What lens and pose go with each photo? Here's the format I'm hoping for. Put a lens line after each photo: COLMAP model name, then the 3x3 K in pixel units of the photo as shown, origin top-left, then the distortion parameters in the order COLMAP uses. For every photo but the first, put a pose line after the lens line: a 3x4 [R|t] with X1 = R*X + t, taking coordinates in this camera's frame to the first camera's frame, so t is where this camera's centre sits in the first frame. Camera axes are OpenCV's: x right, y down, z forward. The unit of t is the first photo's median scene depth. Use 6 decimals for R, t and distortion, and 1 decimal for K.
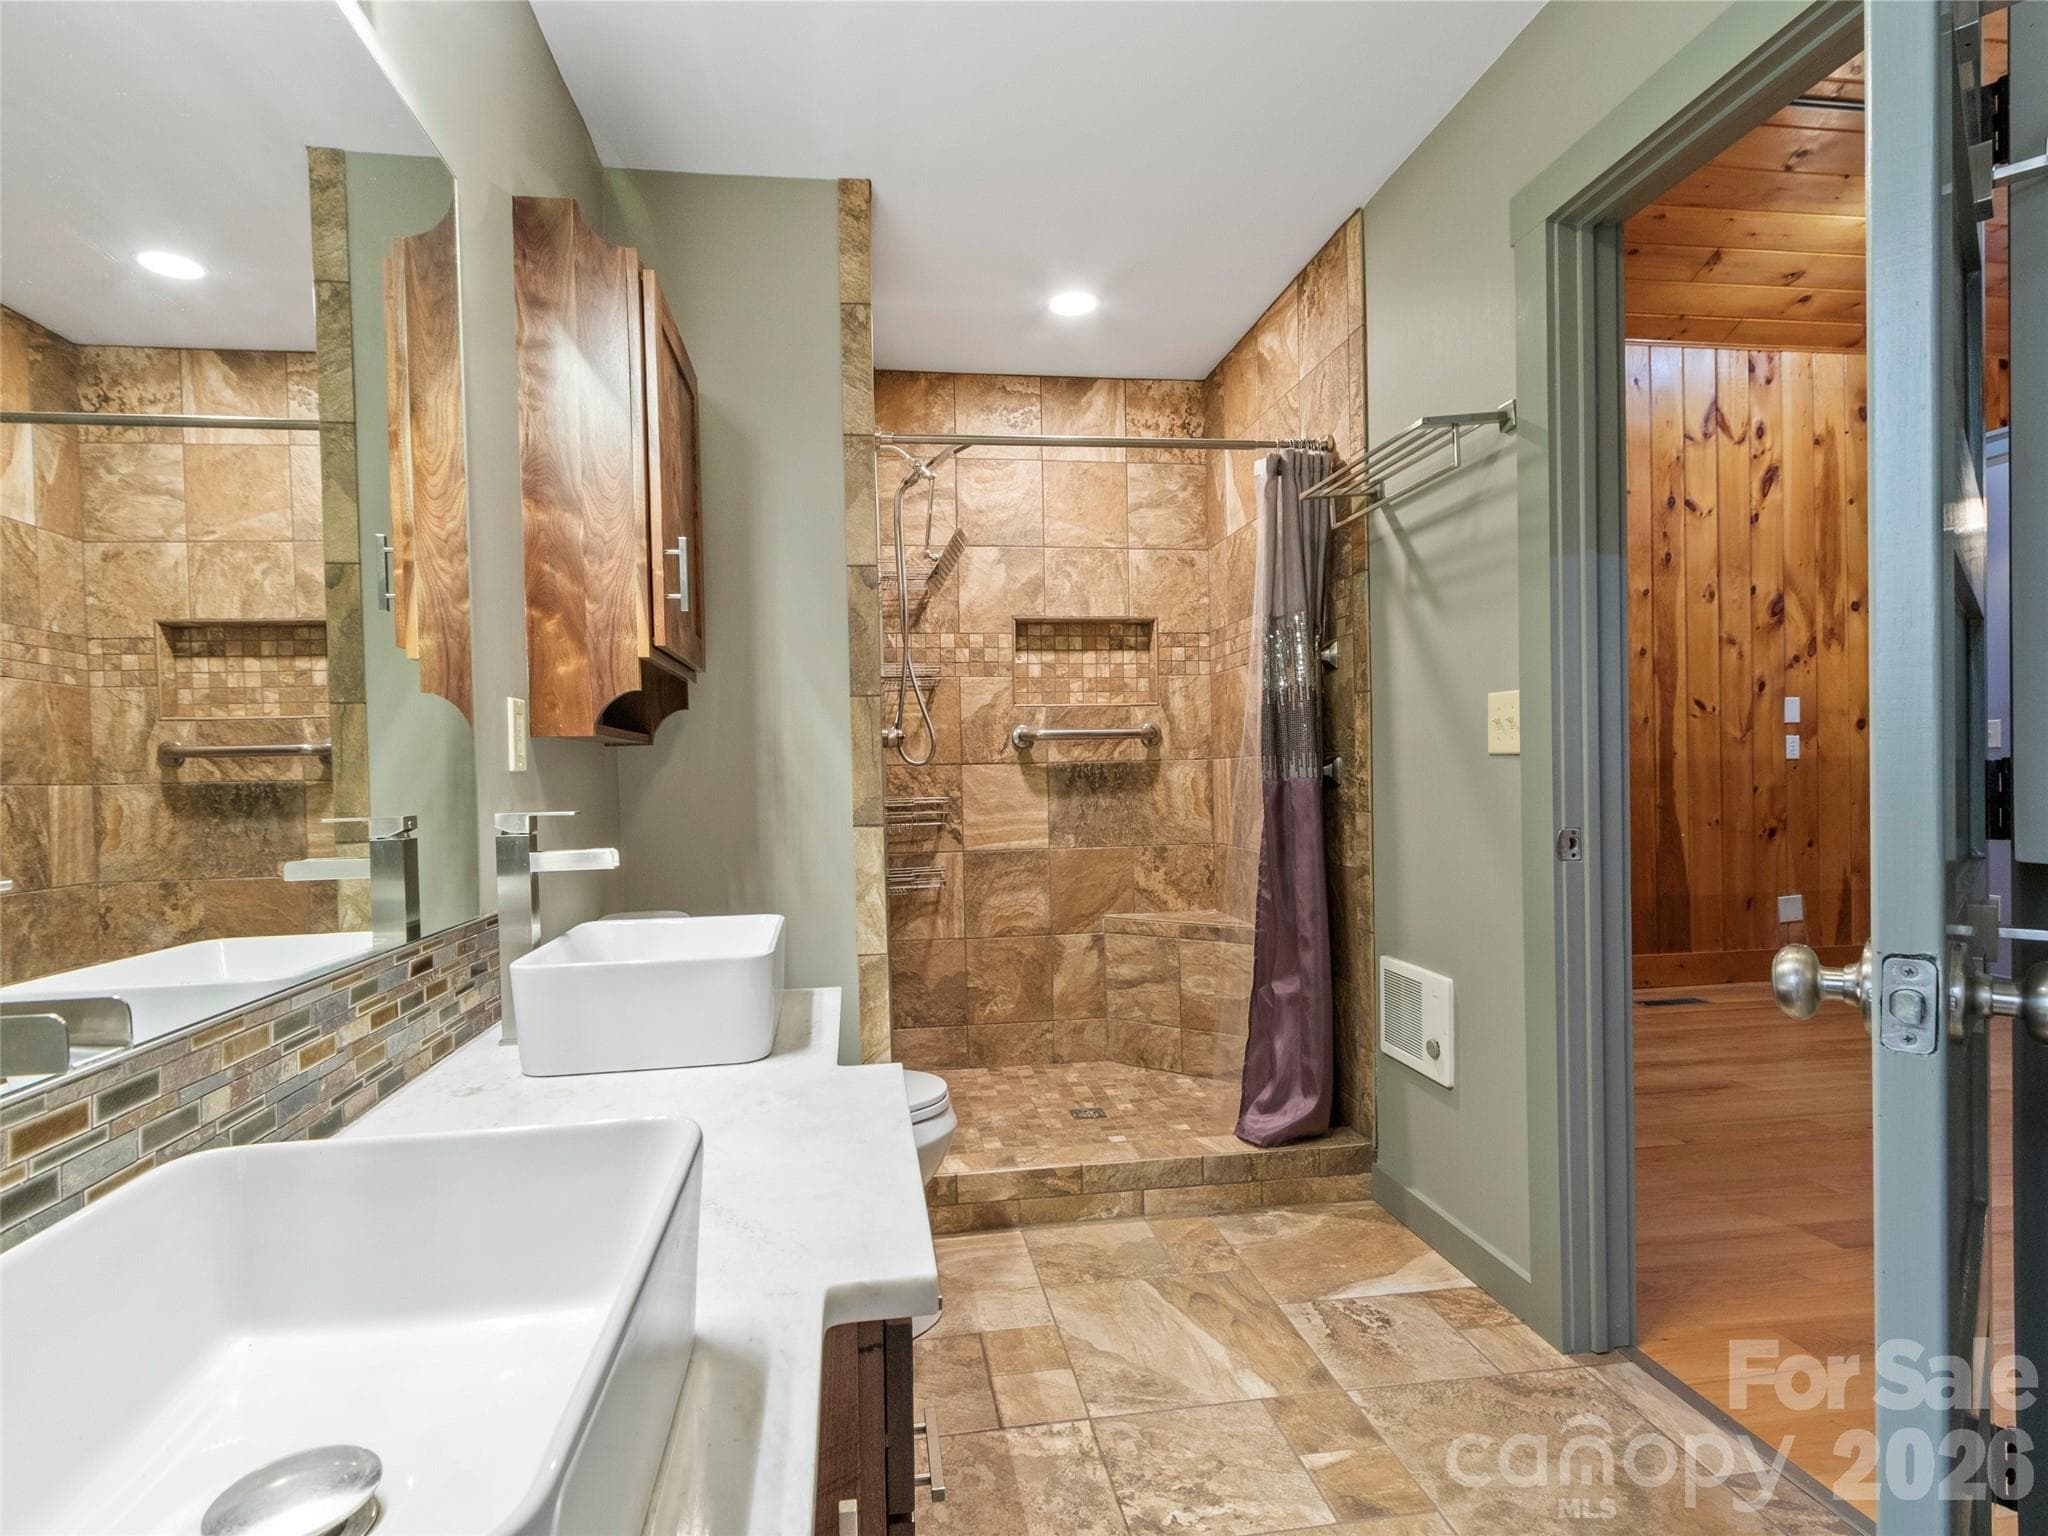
lens RADIAL K [[1074.3, 0, 1024.0], [0, 1074.3, 768.0], [0, 0, 1]] dist [-0.000831, -0.000147]
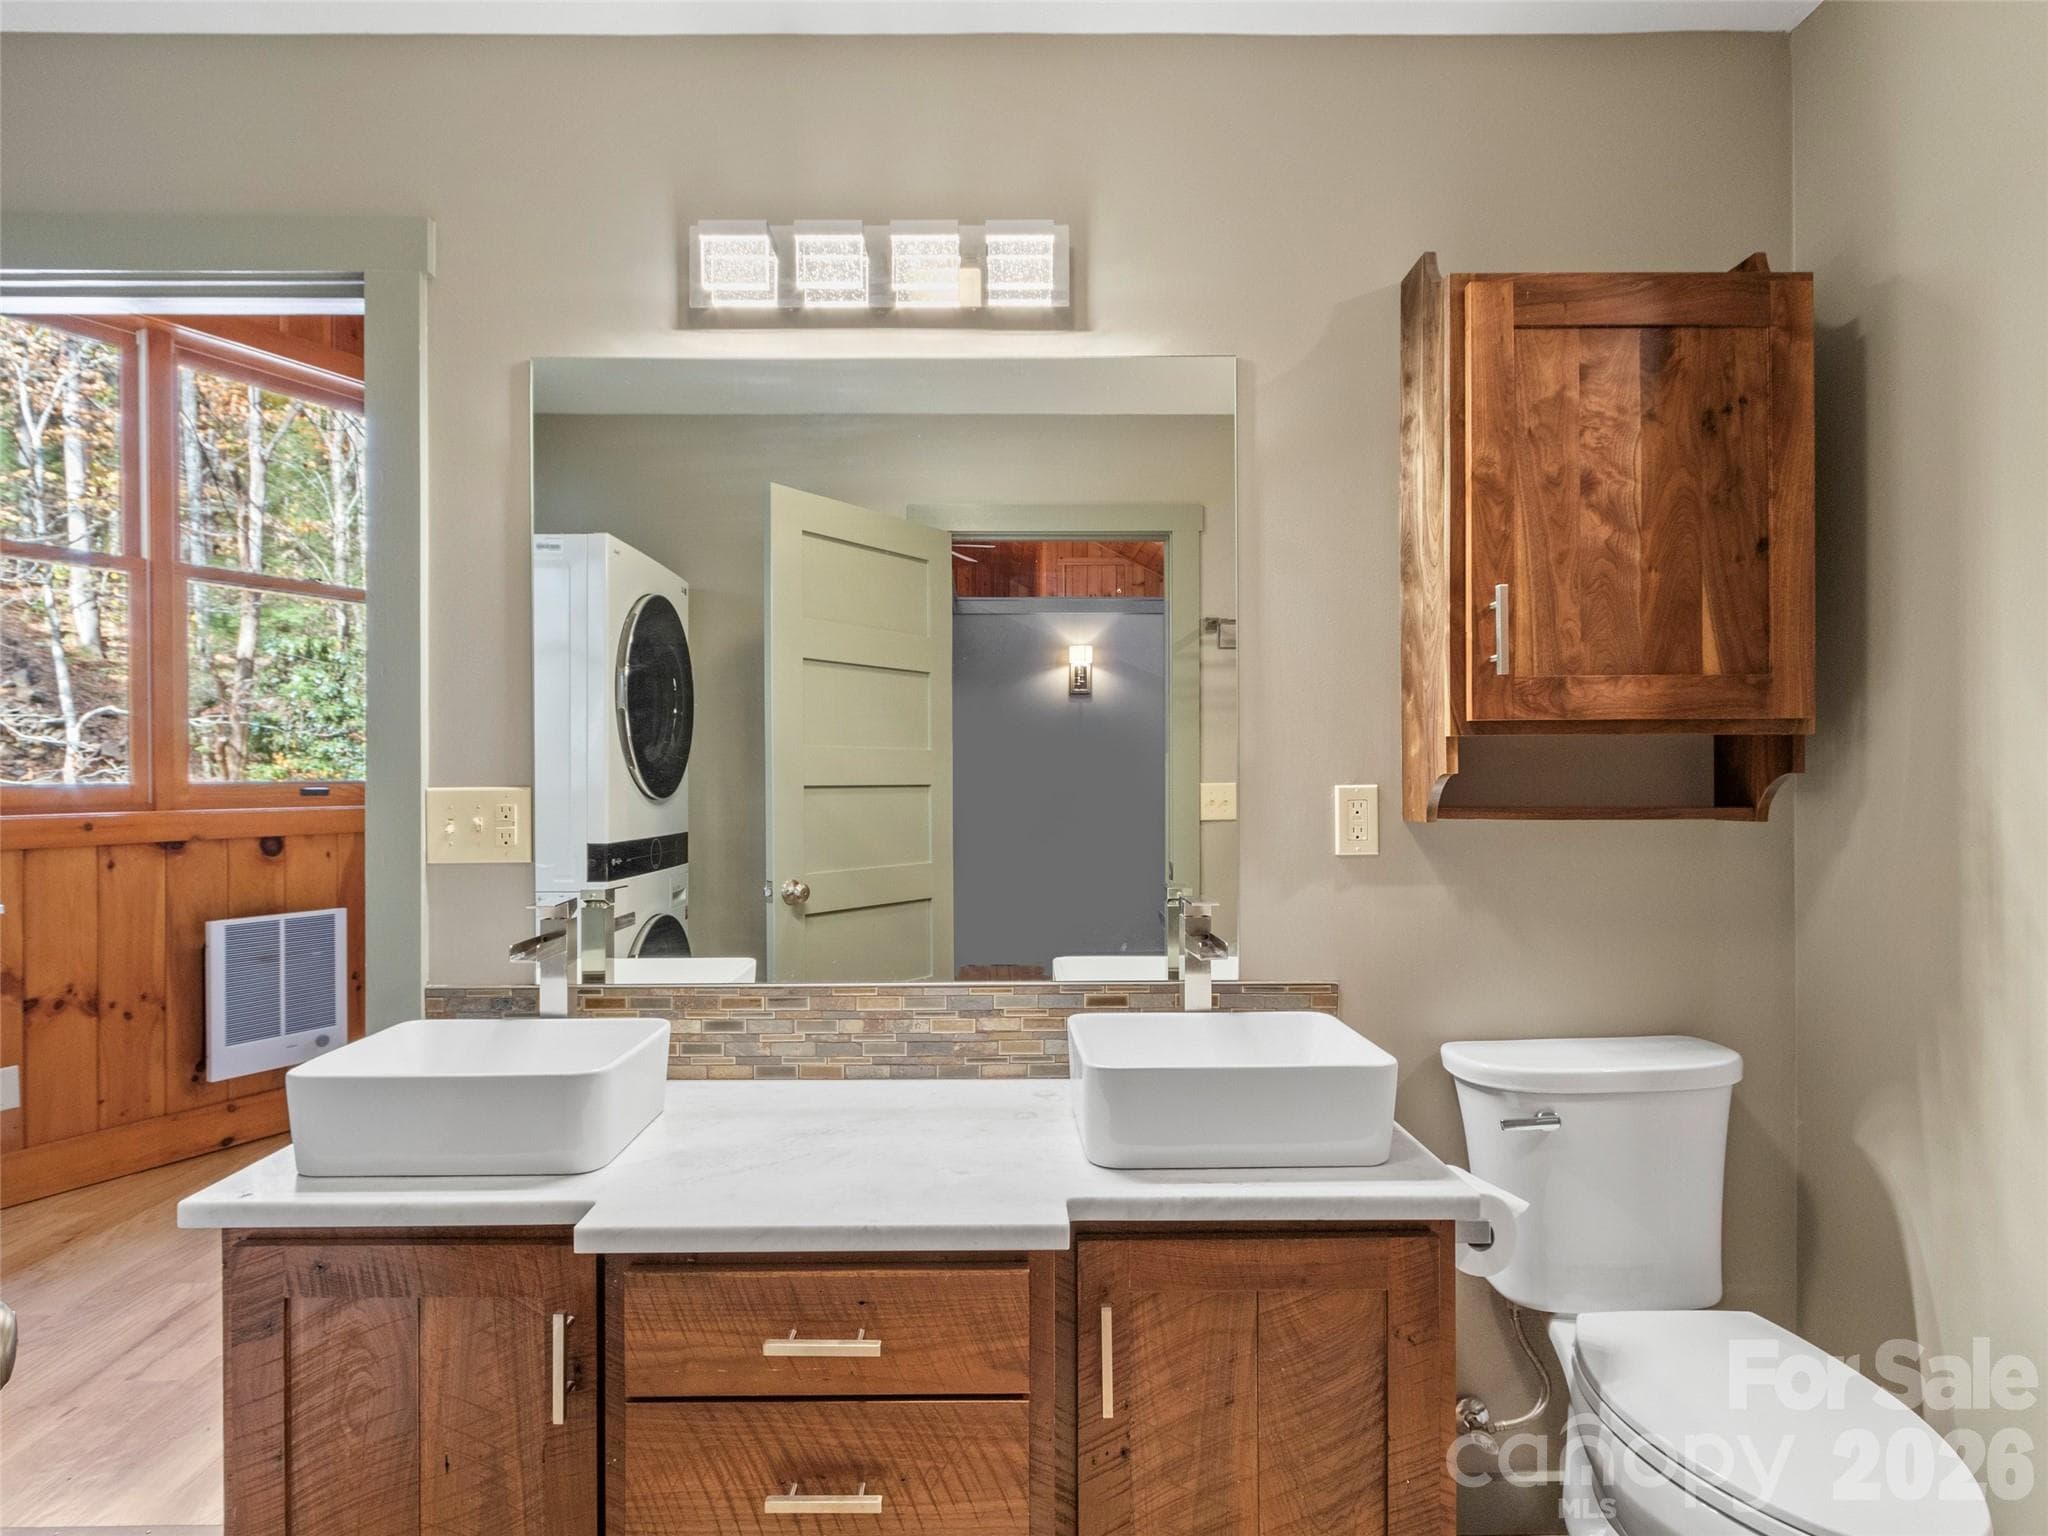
lens RADIAL K [[1074.3, 0, 1024.0], [0, 1074.3, 768.0], [0, 0, 1]] dist [-0.000831, -0.000147]
pose [[-0.141408, 0.016708, -0.989810, 0.490074], [0.008229, 0.999843, 0.015702, -0.080951], [0.989917, -0.005925, -0.141523, 0.676177]]
